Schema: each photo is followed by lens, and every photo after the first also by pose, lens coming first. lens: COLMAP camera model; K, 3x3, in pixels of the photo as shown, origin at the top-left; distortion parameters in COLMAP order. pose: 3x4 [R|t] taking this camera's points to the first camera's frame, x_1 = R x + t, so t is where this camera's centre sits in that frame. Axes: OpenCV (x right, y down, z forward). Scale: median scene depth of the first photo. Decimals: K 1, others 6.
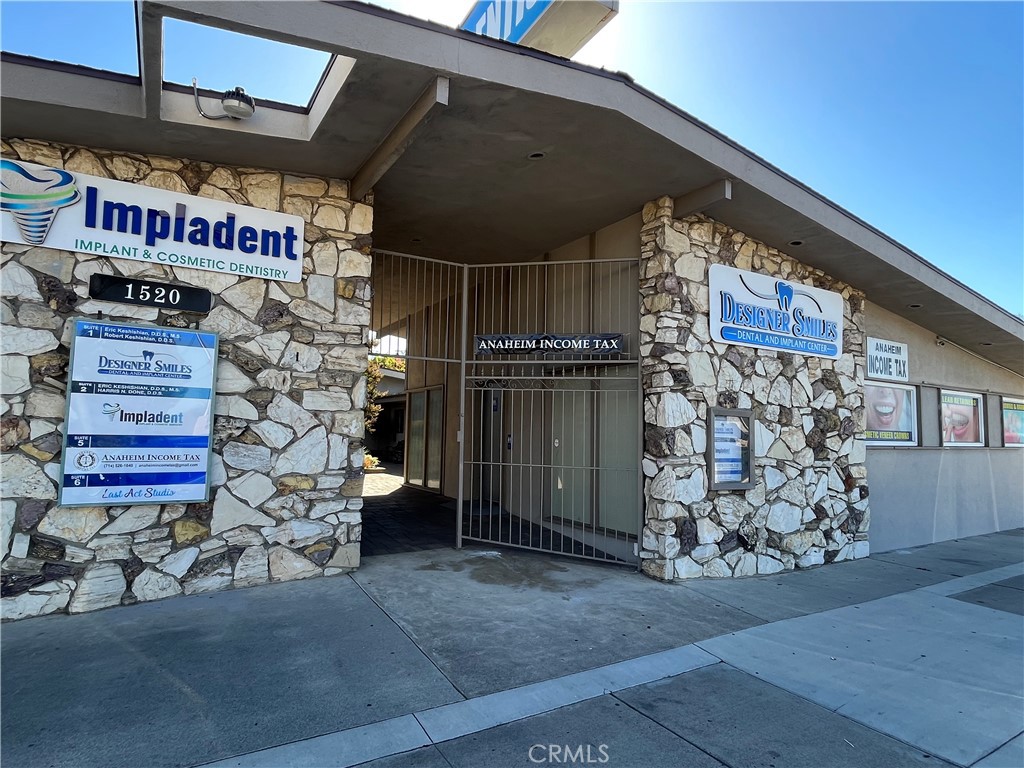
lens RADIAL K [[566.7, 0, 512.0], [0, 566.7, 384.0], [0, 0, 1]] dist [0.000227, 0.000408]
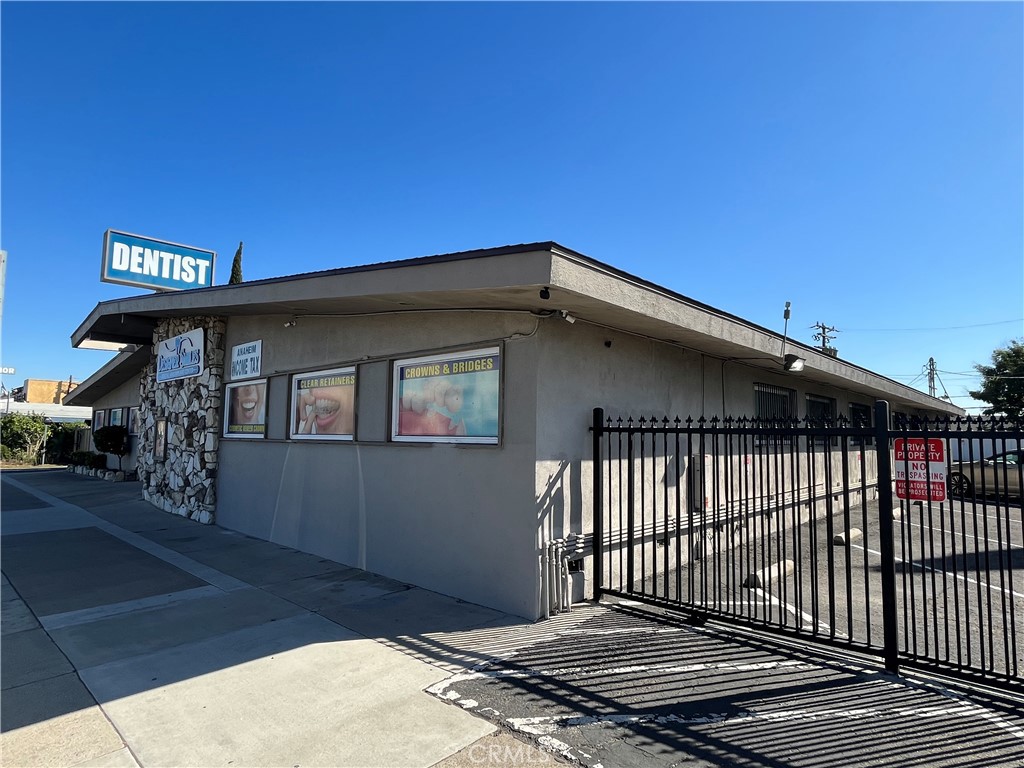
lens RADIAL K [[566.7, 0, 512.0], [0, 566.7, 384.0], [0, 0, 1]] dist [0.000227, 0.000408]
pose [[0.274837, -0.103150, -0.955942, 1.693447], [0.082065, 0.993117, -0.083567, 0.125755], [0.957982, -0.055482, 0.281410, 1.076091]]
